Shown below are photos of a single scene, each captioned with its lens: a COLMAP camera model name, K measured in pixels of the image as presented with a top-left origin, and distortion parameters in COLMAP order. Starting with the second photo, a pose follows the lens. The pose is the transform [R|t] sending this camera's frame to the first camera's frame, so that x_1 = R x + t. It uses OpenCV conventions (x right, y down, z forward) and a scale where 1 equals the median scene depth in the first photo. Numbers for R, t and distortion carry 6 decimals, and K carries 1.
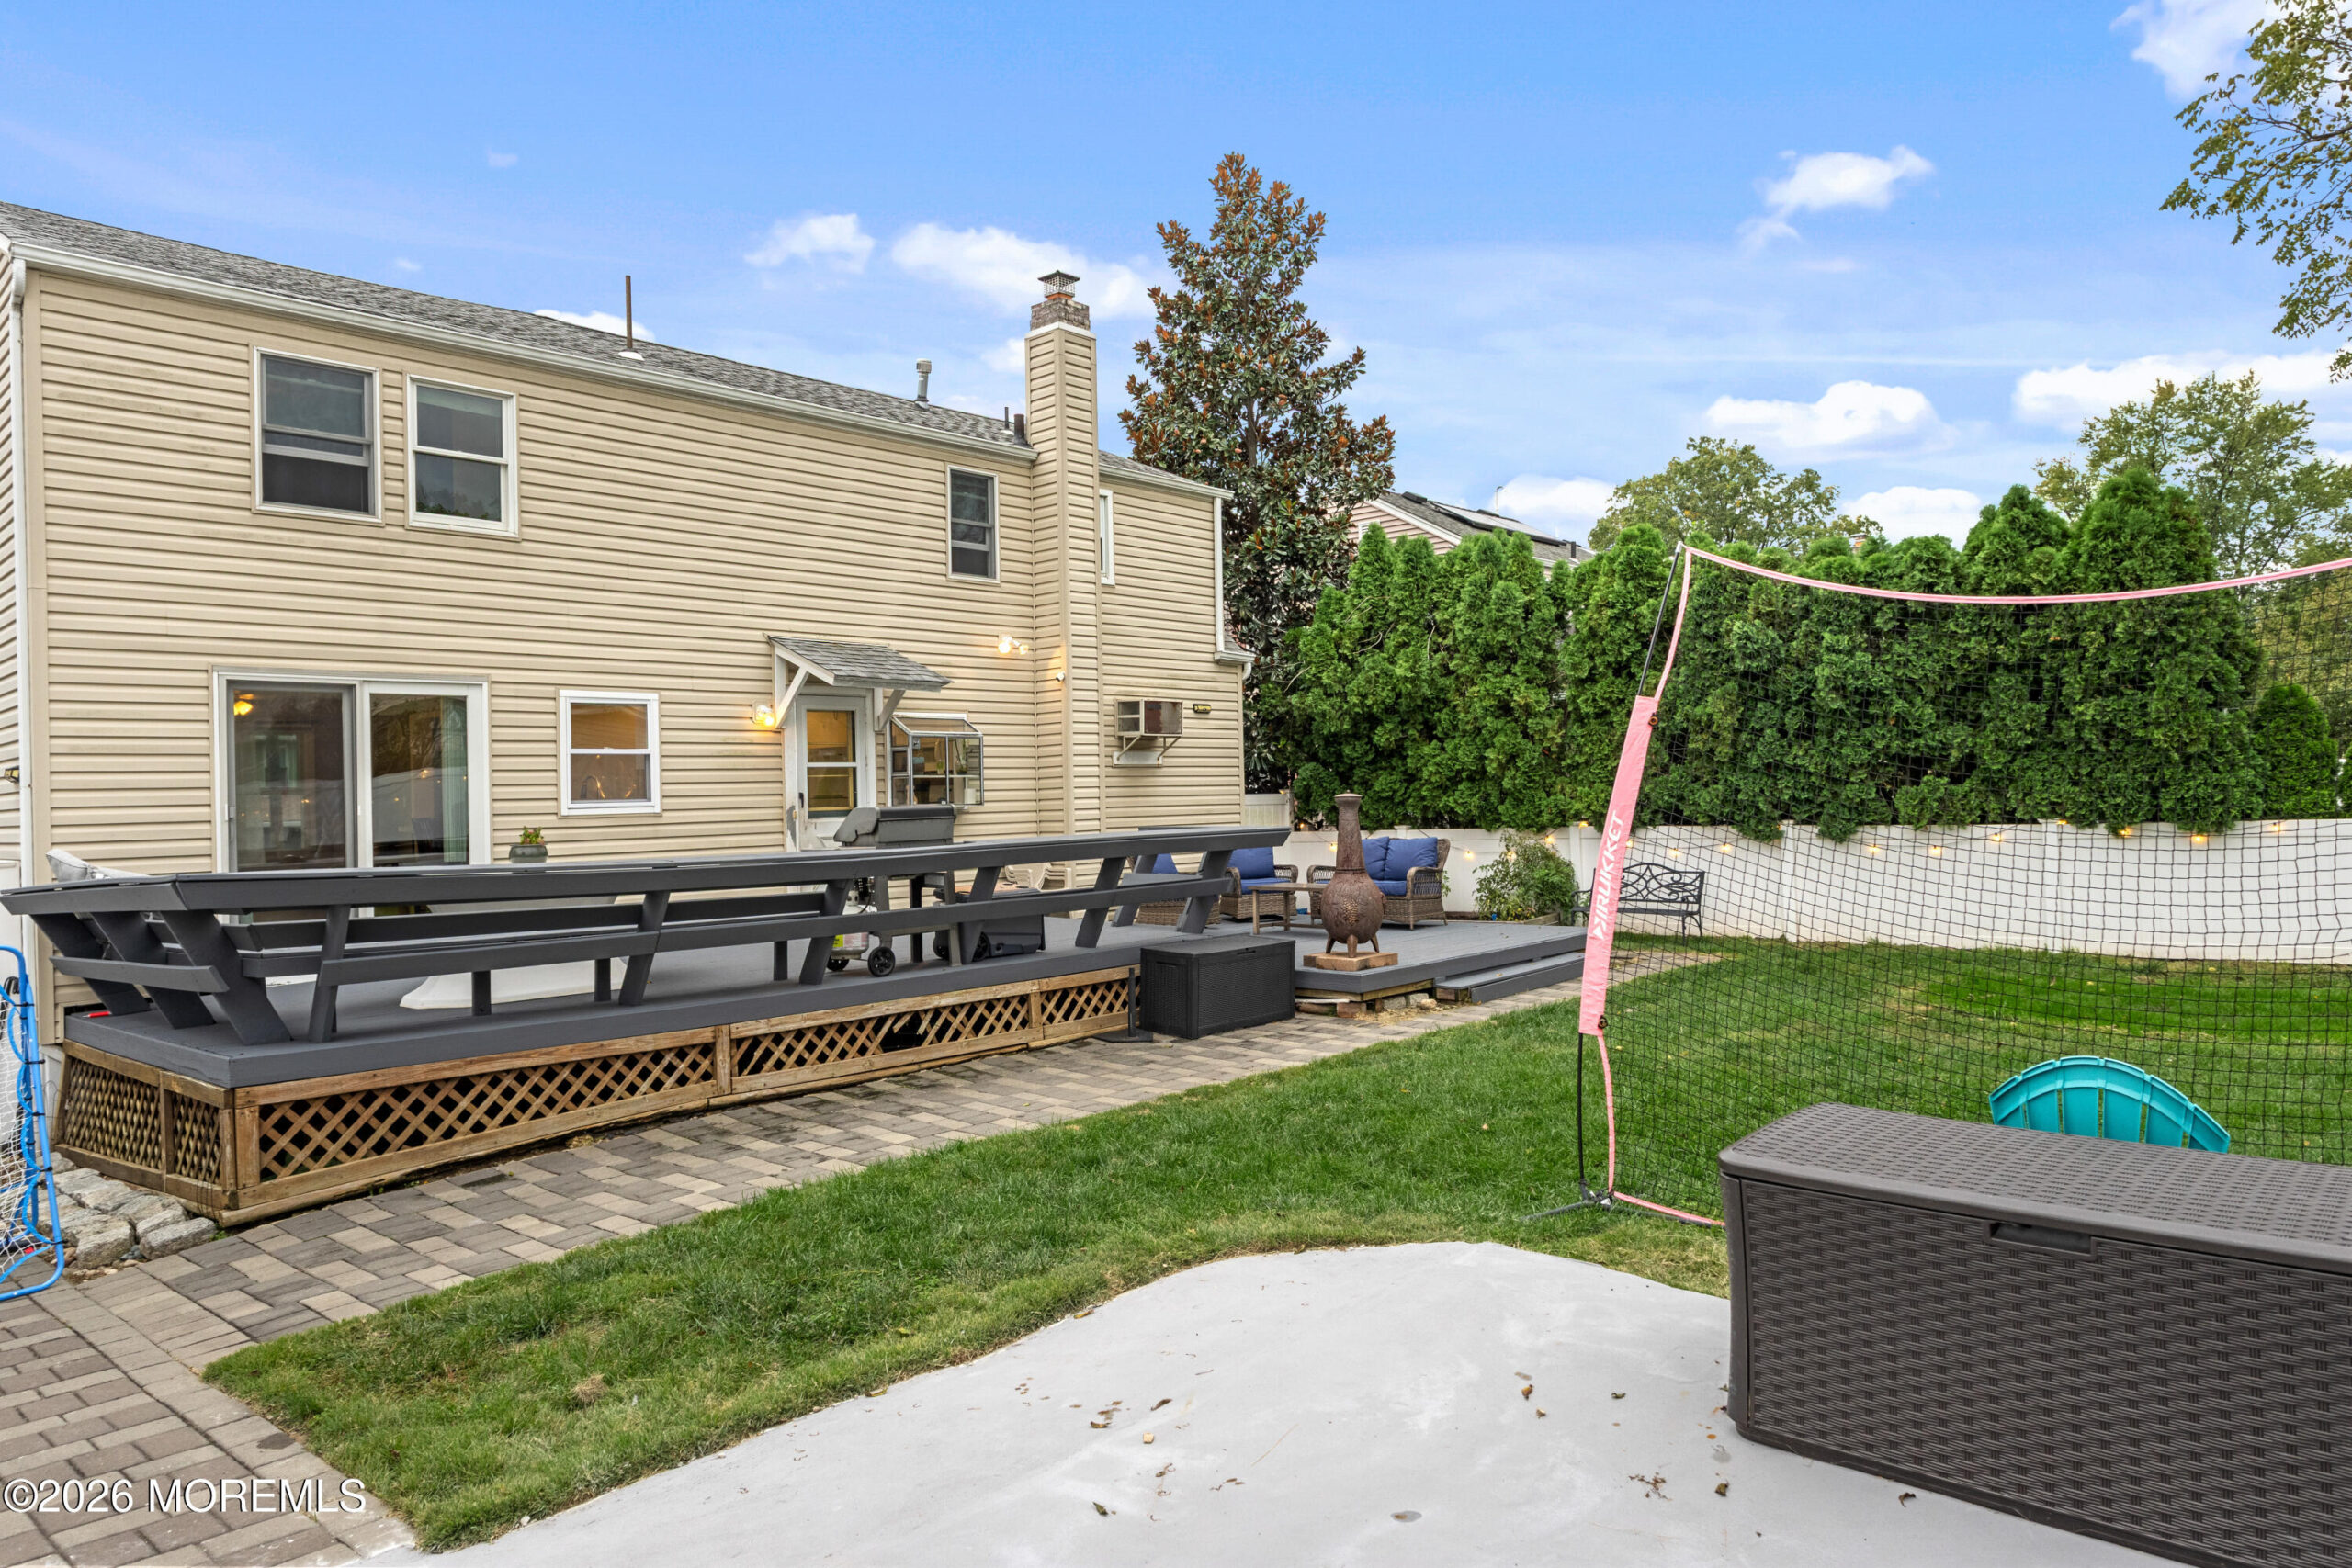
lens RADIAL K [[1454.7, 0, 1167.2], [0, 1454.7, 787.3], [0, 0, 1]] dist [0.004353, -0.000153]
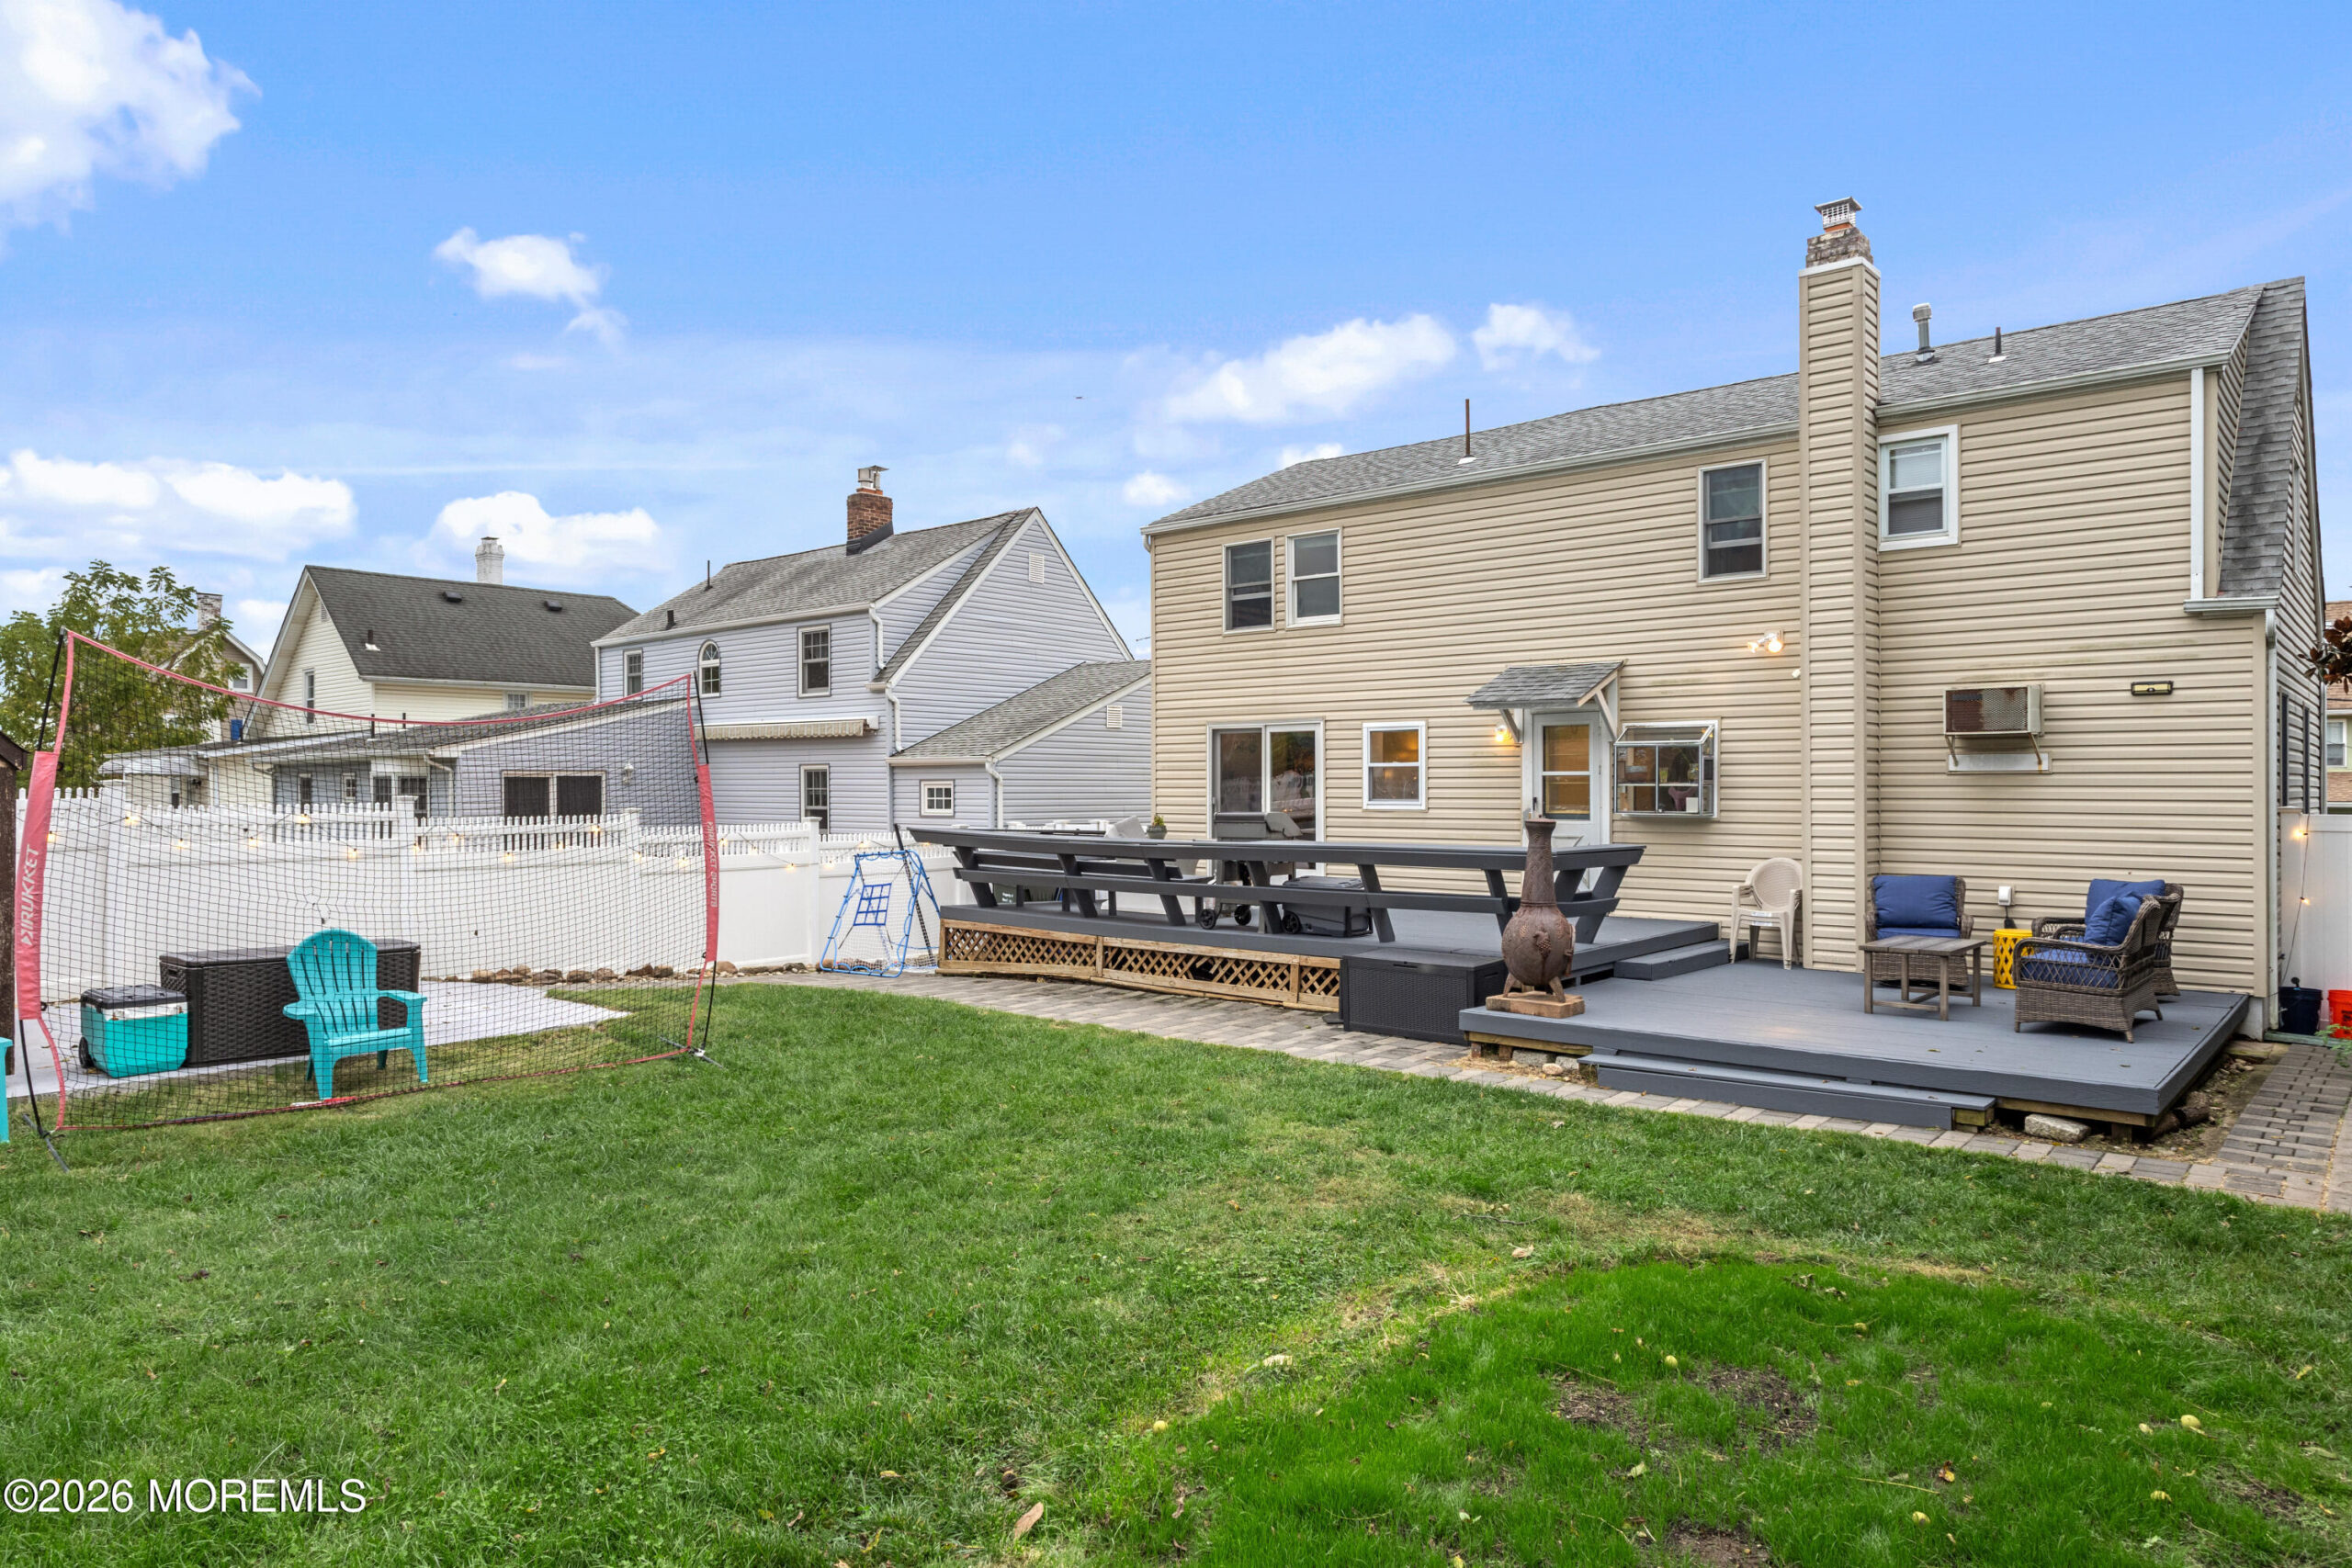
lens RADIAL K [[1454.7, 0, 1167.2], [0, 1454.7, 787.3], [0, 0, 1]] dist [0.004353, -0.000153]
pose [[0.028546, 0.022478, -0.999340, 0.731940], [0.003044, 0.999741, 0.022574, -0.025496], [0.999588, -0.003687, 0.028470, 0.540822]]
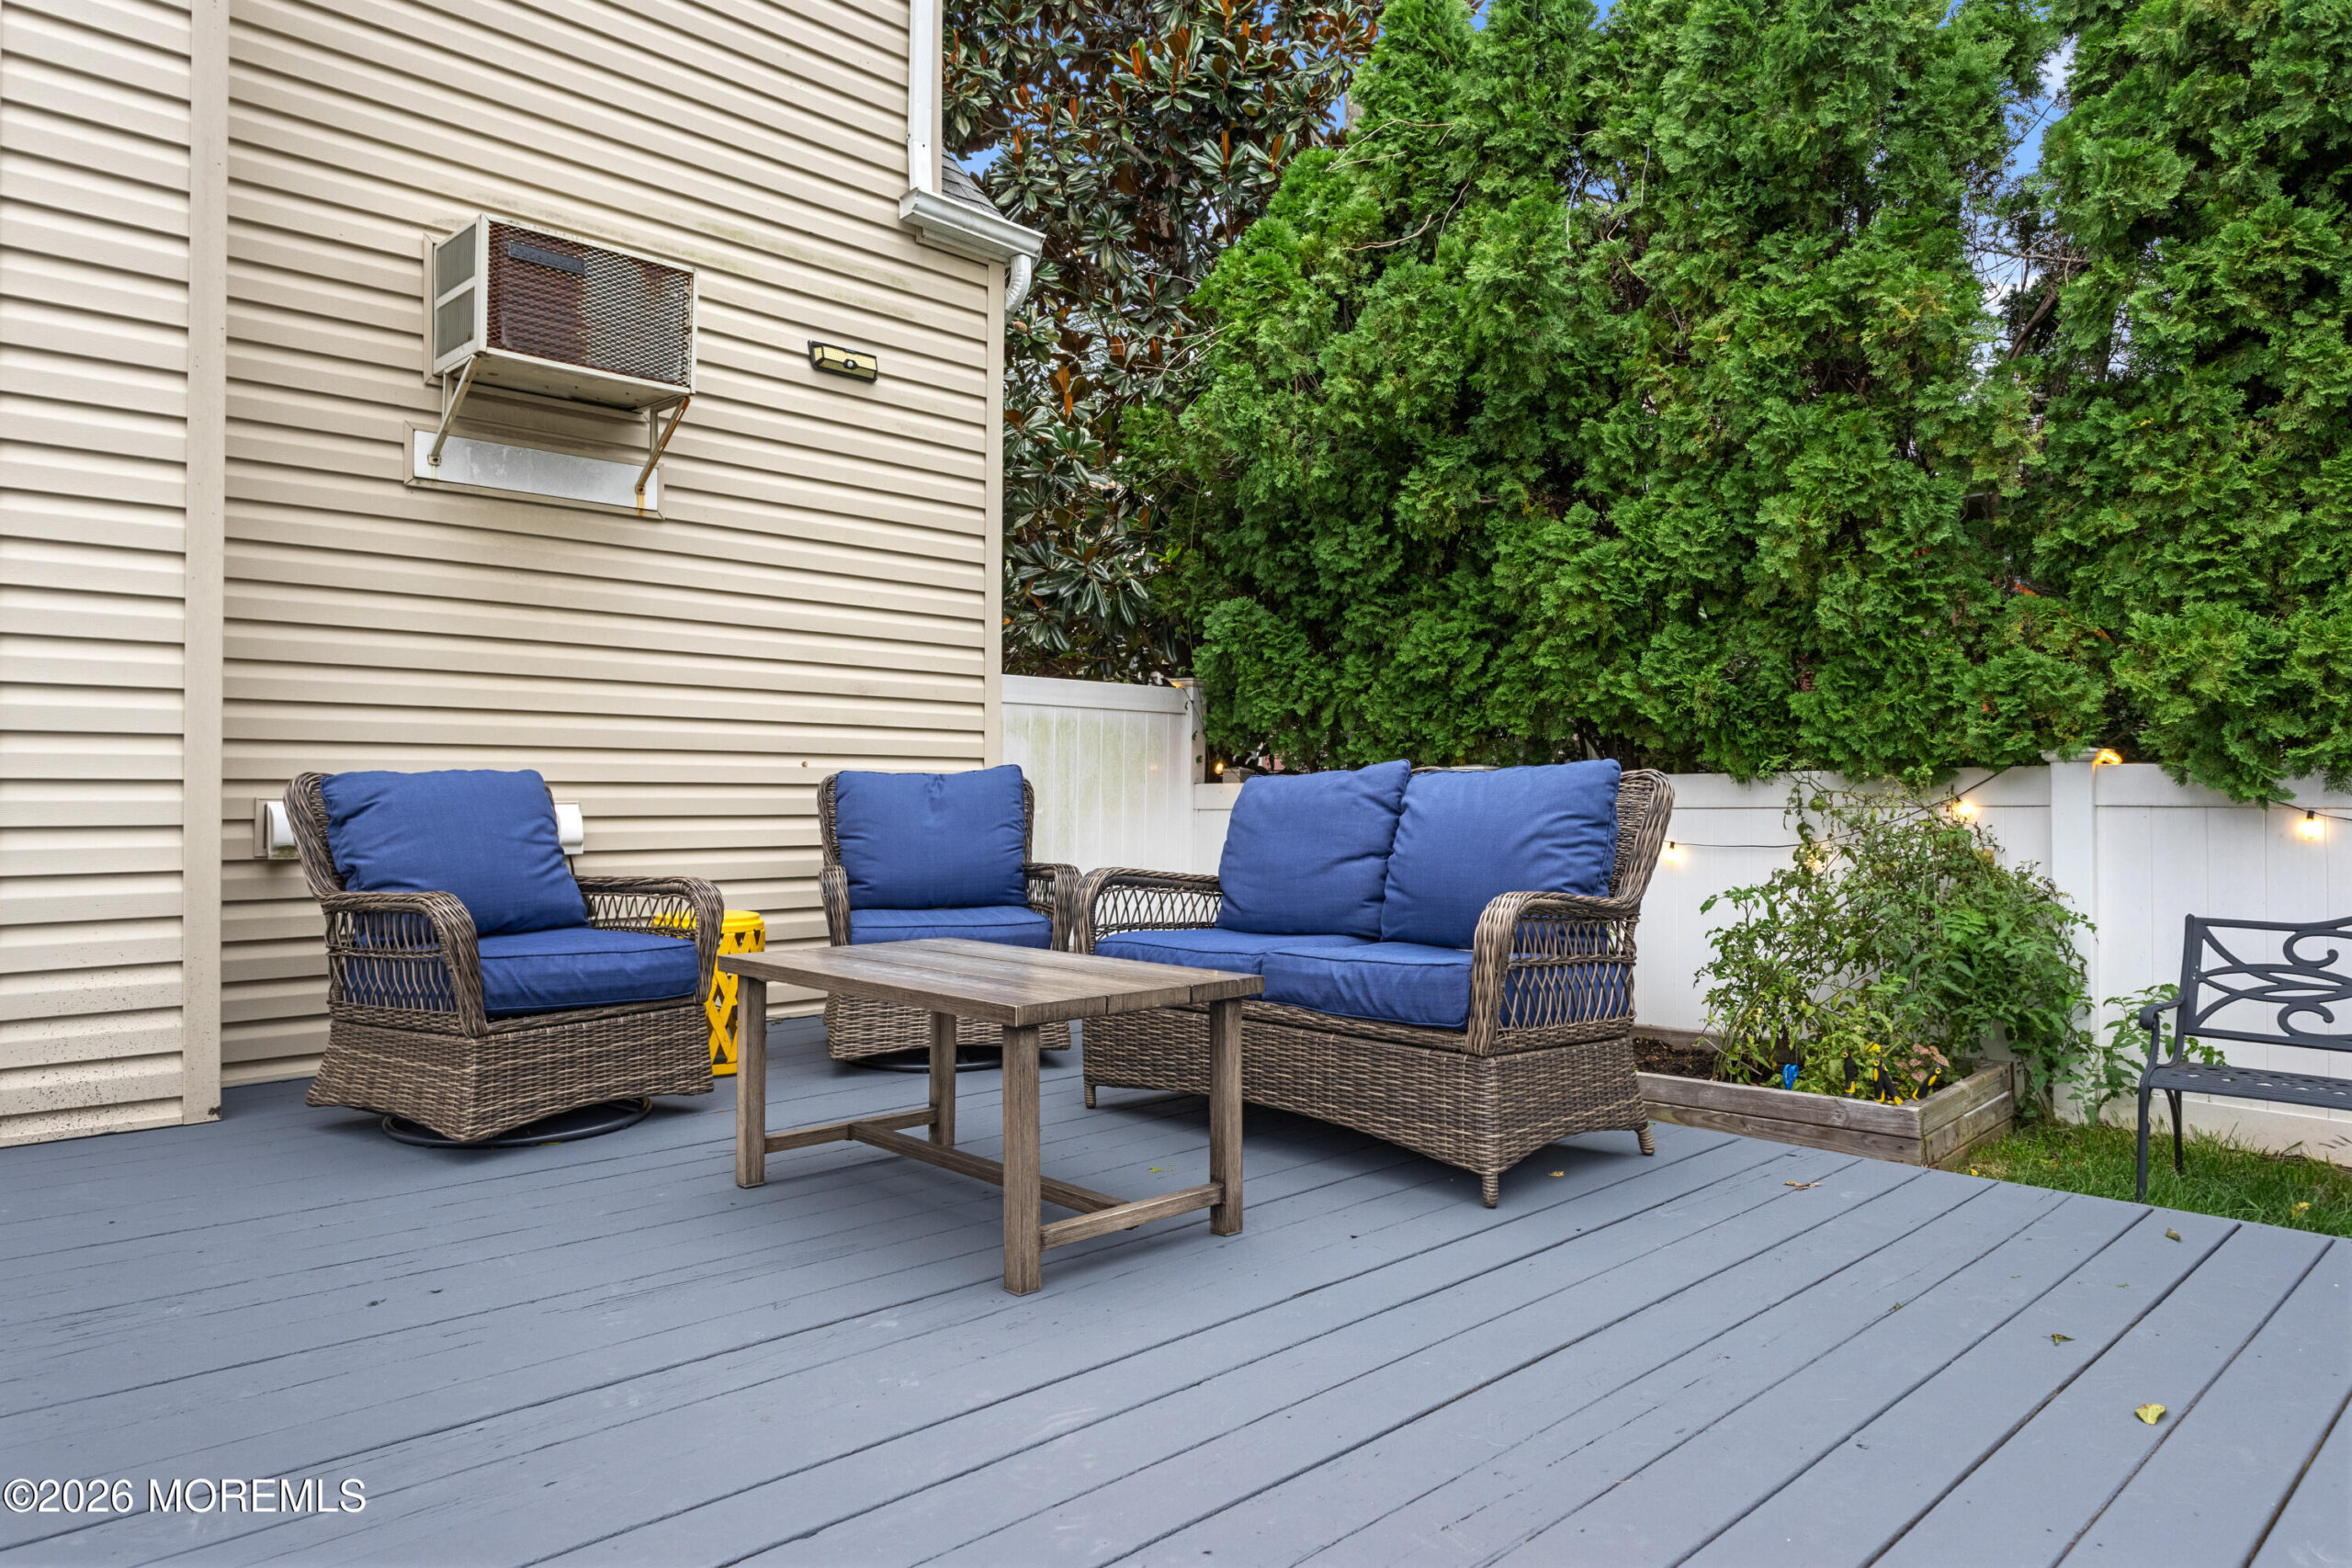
lens RADIAL K [[1454.7, 0, 1167.2], [0, 1454.7, 787.3], [0, 0, 1]] dist [0.004353, -0.000153]
pose [[0.997950, 0.030202, -0.056424, 0.120346], [-0.030162, 0.999544, 0.001560, 0.037503], [0.056446, 0.000145, 0.998406, 0.720240]]
